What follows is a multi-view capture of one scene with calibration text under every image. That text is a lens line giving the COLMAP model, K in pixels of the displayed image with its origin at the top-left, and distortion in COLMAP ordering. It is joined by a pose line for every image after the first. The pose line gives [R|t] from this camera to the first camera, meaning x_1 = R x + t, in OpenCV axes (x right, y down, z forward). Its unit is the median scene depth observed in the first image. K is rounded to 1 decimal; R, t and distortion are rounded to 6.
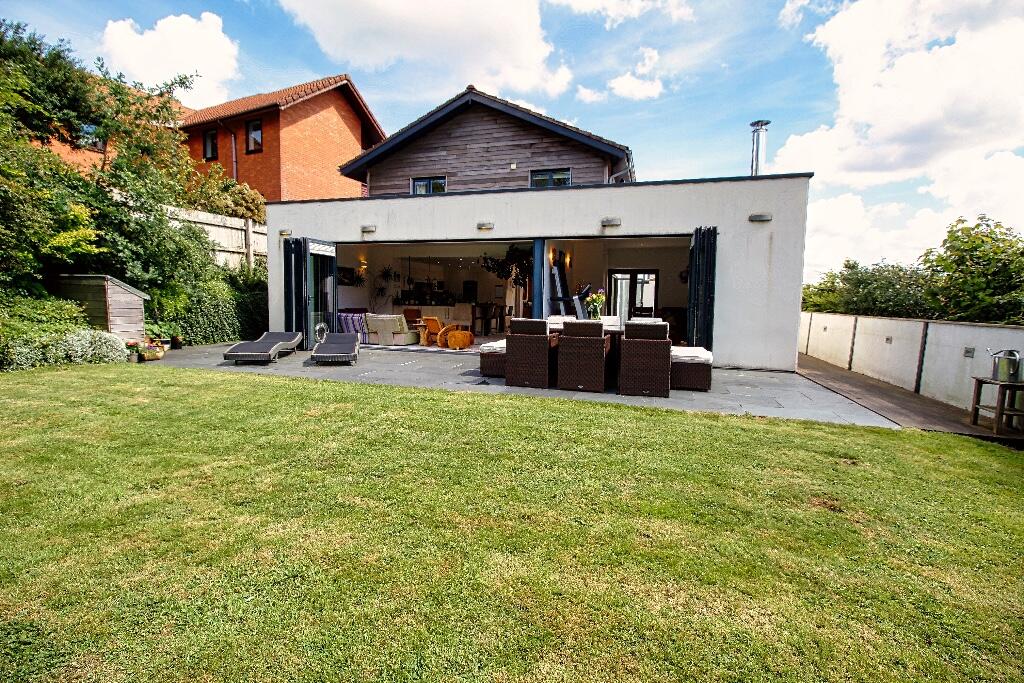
lens RADIAL K [[474.0, 0, 509.8], [0, 474.0, 335.2], [0, 0, 1]] dist [-0.000079, -0.014150]
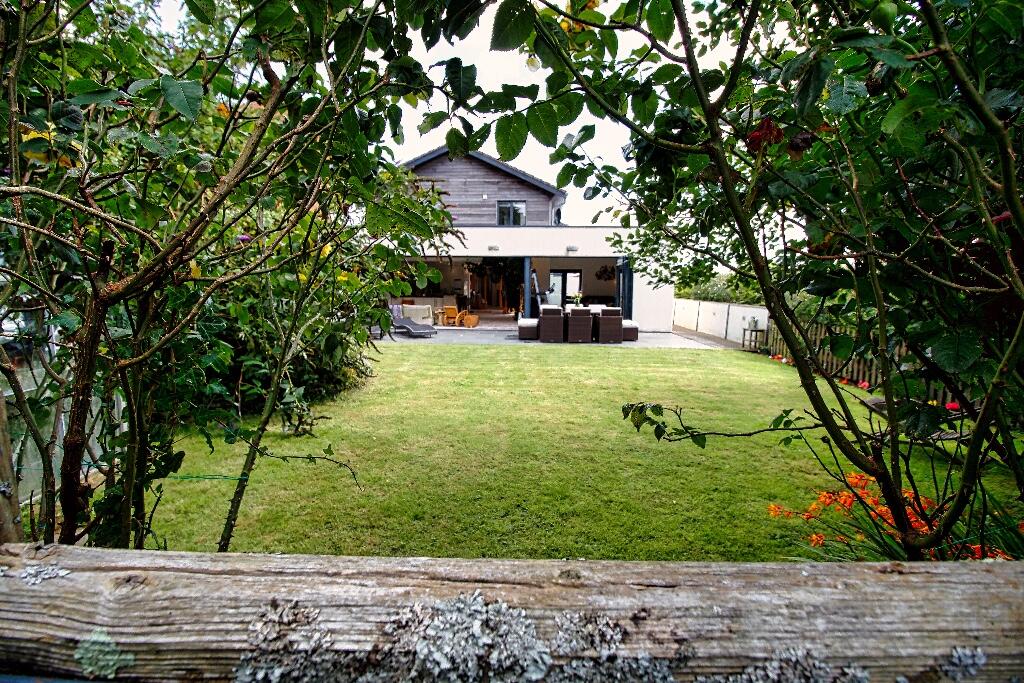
lens RADIAL K [[474.0, 0, 509.8], [0, 474.0, 335.2], [0, 0, 1]] dist [-0.000079, -0.014150]
pose [[0.968984, -0.035863, 0.244509, -0.350584], [0.027169, 0.998876, 0.038838, -0.000472], [-0.245627, -0.030990, 0.968869, -0.488750]]
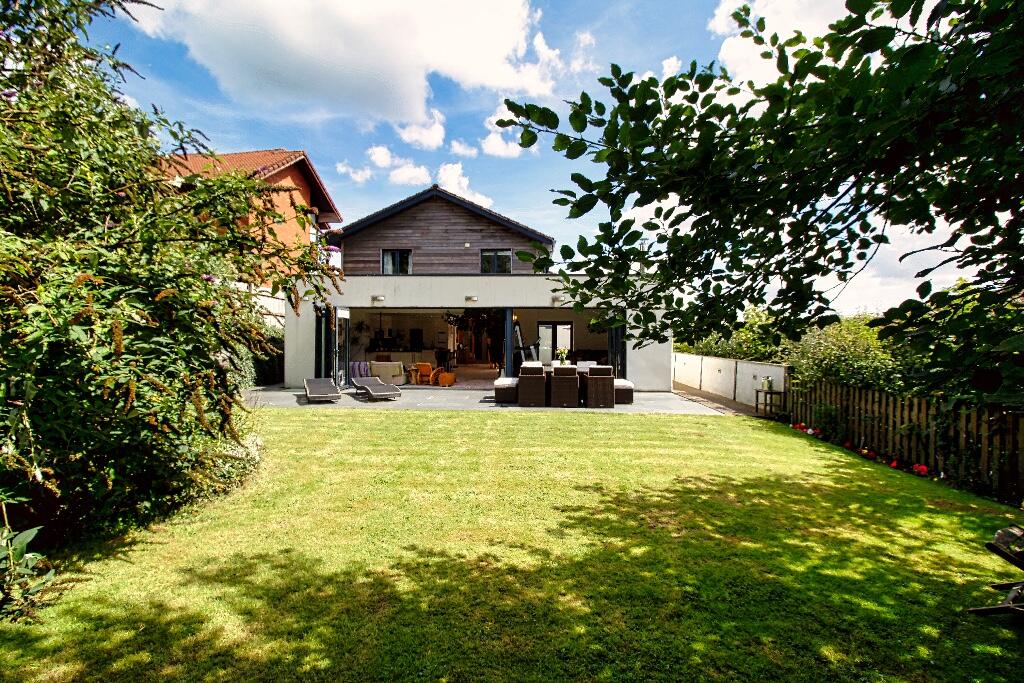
lens RADIAL K [[474.0, 0, 509.8], [0, 474.0, 335.2], [0, 0, 1]] dist [-0.000079, -0.014150]
pose [[0.969121, -0.012701, 0.246258, -0.258393], [0.030547, 0.997164, -0.068782, -0.016789], [-0.244686, 0.074180, 0.966761, -0.353054]]
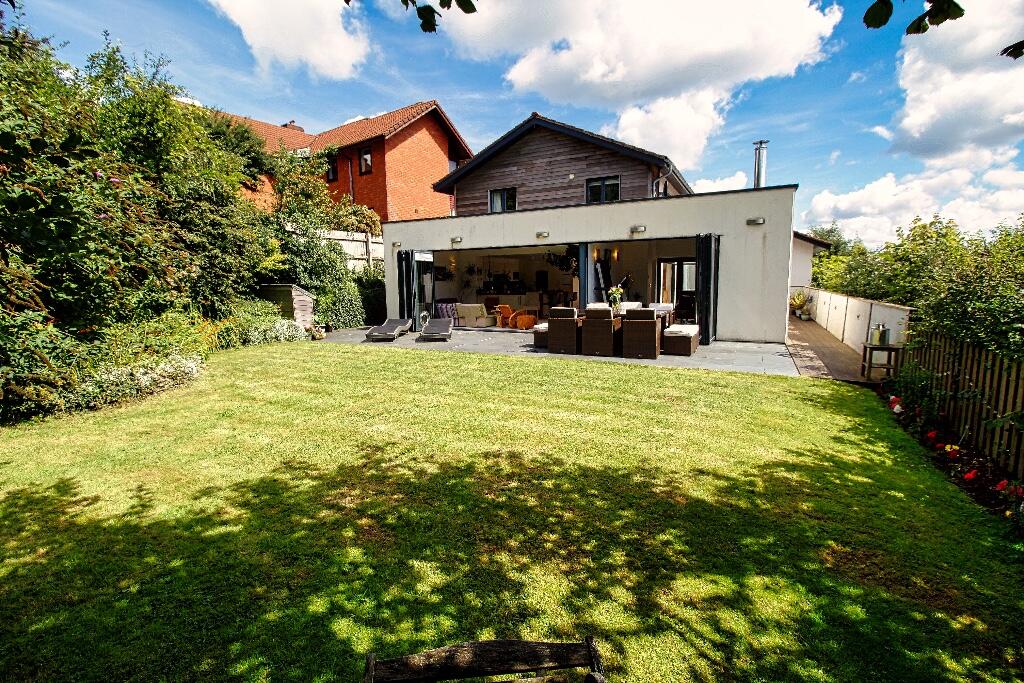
lens RADIAL K [[474.0, 0, 509.8], [0, 474.0, 335.2], [0, 0, 1]] dist [-0.000079, -0.014150]
pose [[0.983442, -0.011321, -0.180868, 0.082980], [0.018362, 0.999135, 0.037304, -0.003832], [0.180289, -0.040008, 0.982800, -0.277860]]
